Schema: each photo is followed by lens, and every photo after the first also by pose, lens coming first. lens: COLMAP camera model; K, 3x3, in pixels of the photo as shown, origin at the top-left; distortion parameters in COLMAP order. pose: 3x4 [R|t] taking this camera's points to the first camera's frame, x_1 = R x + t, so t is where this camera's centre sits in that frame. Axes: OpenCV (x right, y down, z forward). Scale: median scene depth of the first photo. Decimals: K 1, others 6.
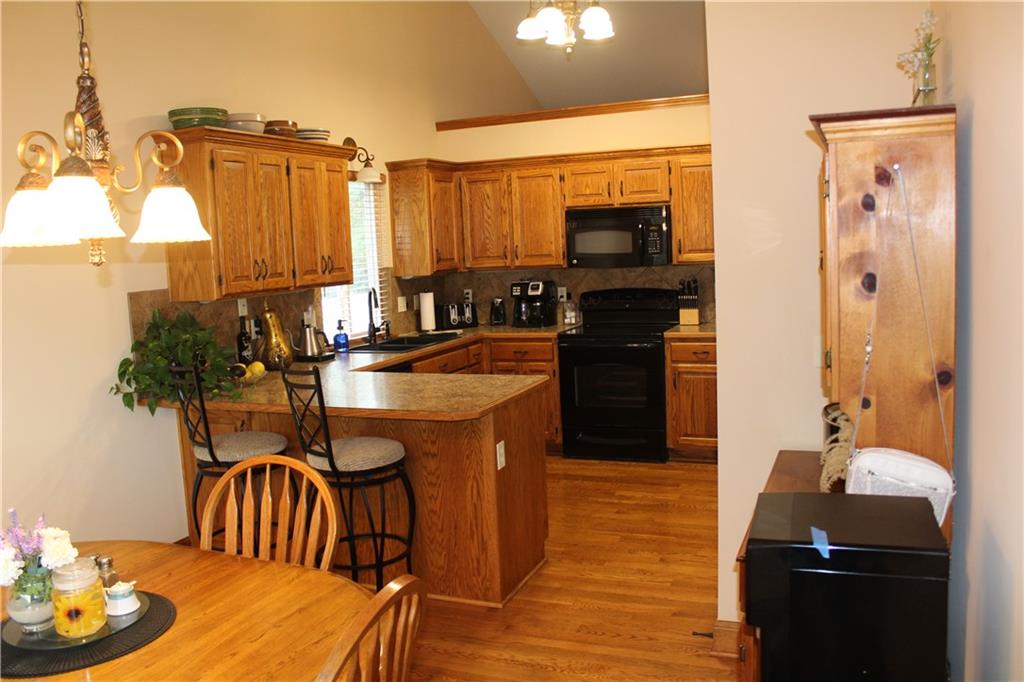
lens RADIAL K [[847.2, 0, 512.2], [0, 847.2, 338.2], [0, 0, 1]] dist [-0.156782, 0.140657]
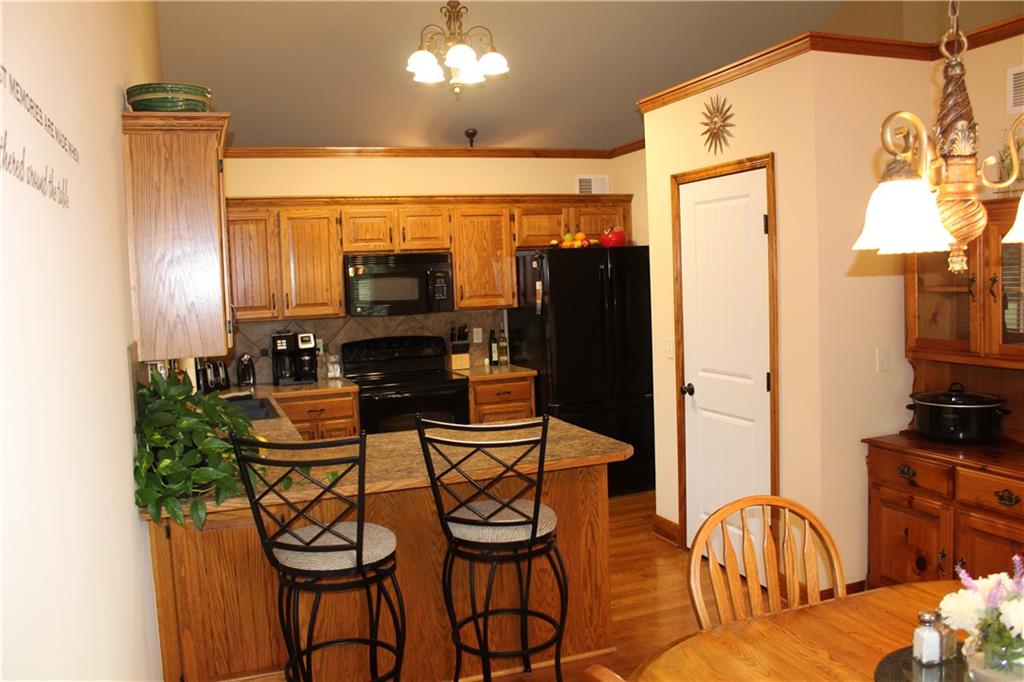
lens RADIAL K [[847.2, 0, 508.2], [0, 847.2, 335.3], [0, 0, 1]] dist [-0.156782, 0.140657]
pose [[0.734169, -0.032064, 0.678209, -0.445915], [0.084163, 0.995478, -0.044044, -0.007111], [-0.673730, 0.089416, 0.733548, 0.203610]]
